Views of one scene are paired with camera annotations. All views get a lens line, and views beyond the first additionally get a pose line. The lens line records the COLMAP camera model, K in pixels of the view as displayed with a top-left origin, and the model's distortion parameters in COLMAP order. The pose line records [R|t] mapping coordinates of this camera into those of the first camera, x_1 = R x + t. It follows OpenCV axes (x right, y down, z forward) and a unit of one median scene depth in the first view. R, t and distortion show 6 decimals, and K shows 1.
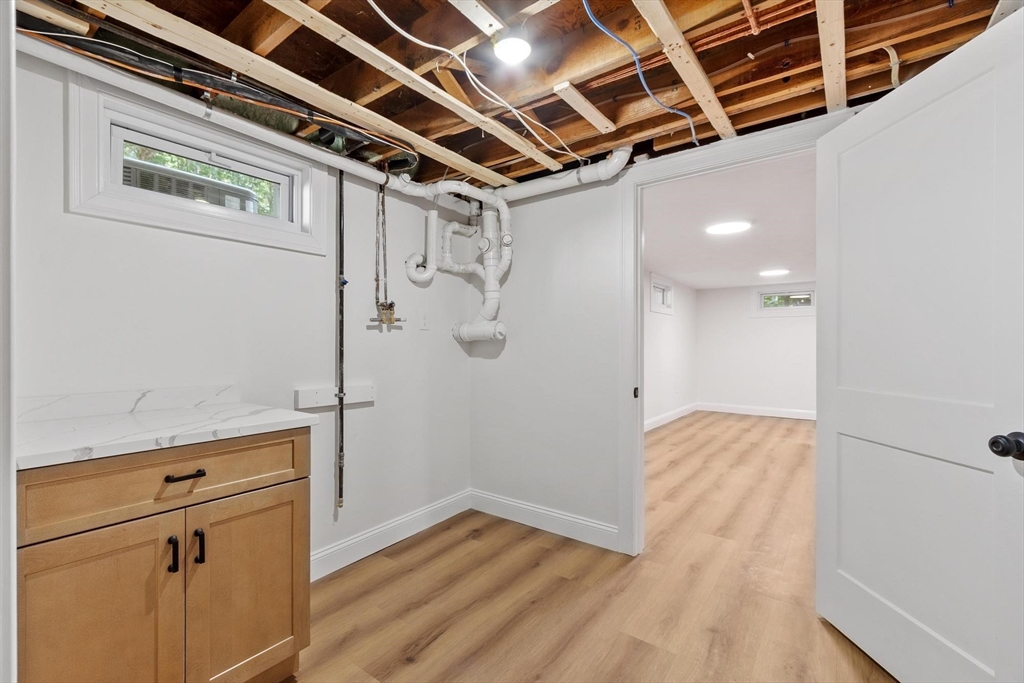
lens RADIAL K [[449.8, 0, 487.8], [0, 449.8, 346.0], [0, 0, 1]] dist [0.002300, 0.000198]
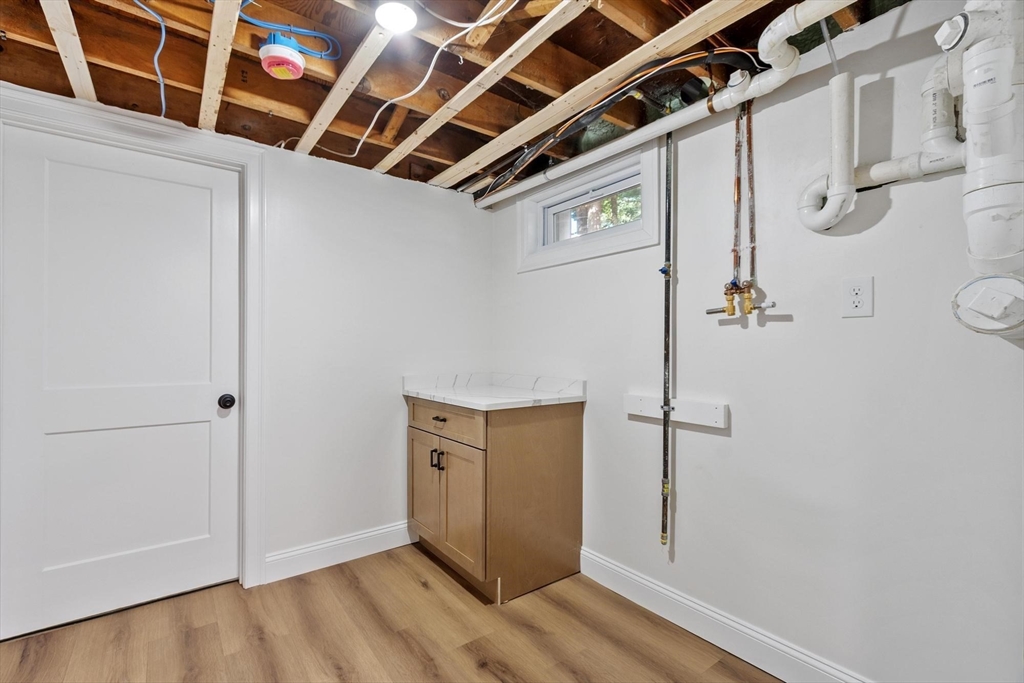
lens RADIAL K [[449.8, 0, 487.8], [0, 449.8, 346.0], [0, 0, 1]] dist [0.002300, 0.000198]
pose [[-0.279798, 0.000229, -0.960059, 0.558408], [-0.002189, 0.999997, 0.000877, -0.004488], [0.960056, 0.002347, -0.279797, 0.925185]]
